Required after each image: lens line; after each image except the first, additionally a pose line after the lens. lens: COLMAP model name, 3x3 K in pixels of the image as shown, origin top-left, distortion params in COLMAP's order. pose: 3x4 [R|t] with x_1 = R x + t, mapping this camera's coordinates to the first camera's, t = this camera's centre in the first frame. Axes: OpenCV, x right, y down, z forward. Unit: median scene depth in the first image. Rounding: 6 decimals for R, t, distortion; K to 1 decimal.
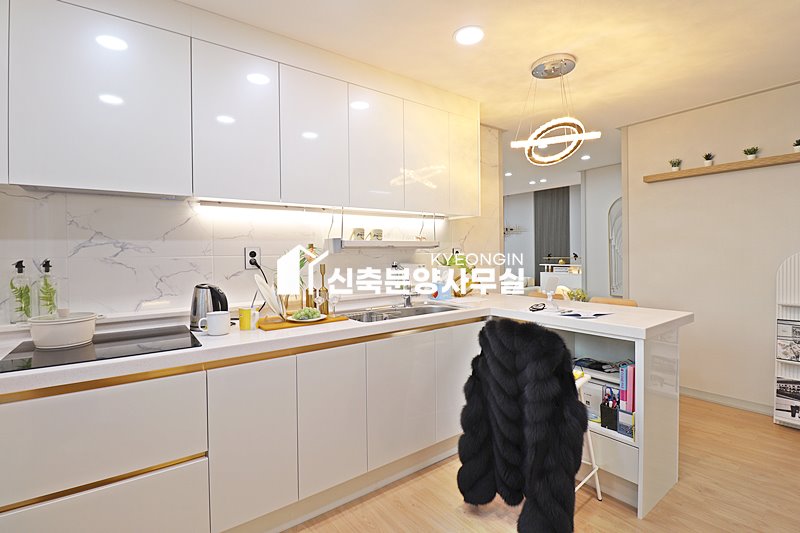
lens RADIAL K [[369.5, 0, 424.4], [0, 369.5, 256.4], [0, 0, 1]] dist [-0.005083, -0.007770]
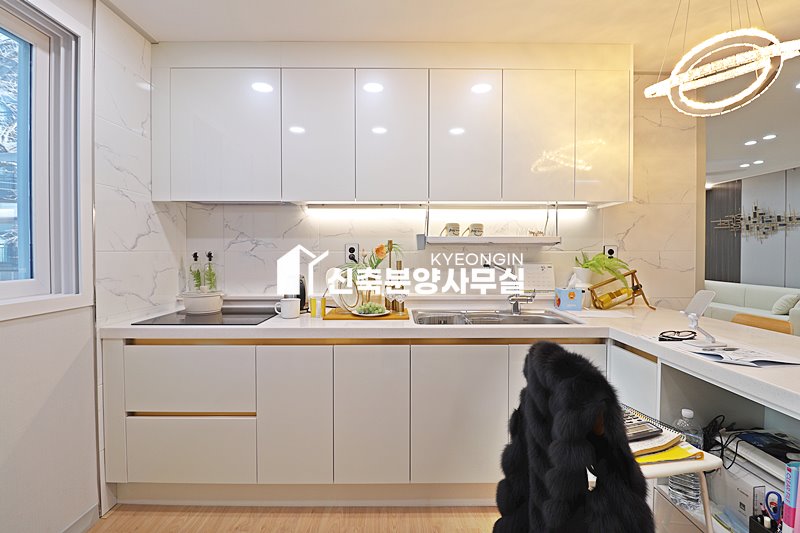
lens RADIAL K [[369.5, 0, 427.6], [0, 369.5, 258.6], [0, 0, 1]] dist [-0.005083, -0.007770]
pose [[0.802566, 0.021269, -0.596183, 0.352620], [-0.015264, 0.999769, 0.015120, -0.000634], [0.596367, -0.003035, 0.802706, 0.235181]]
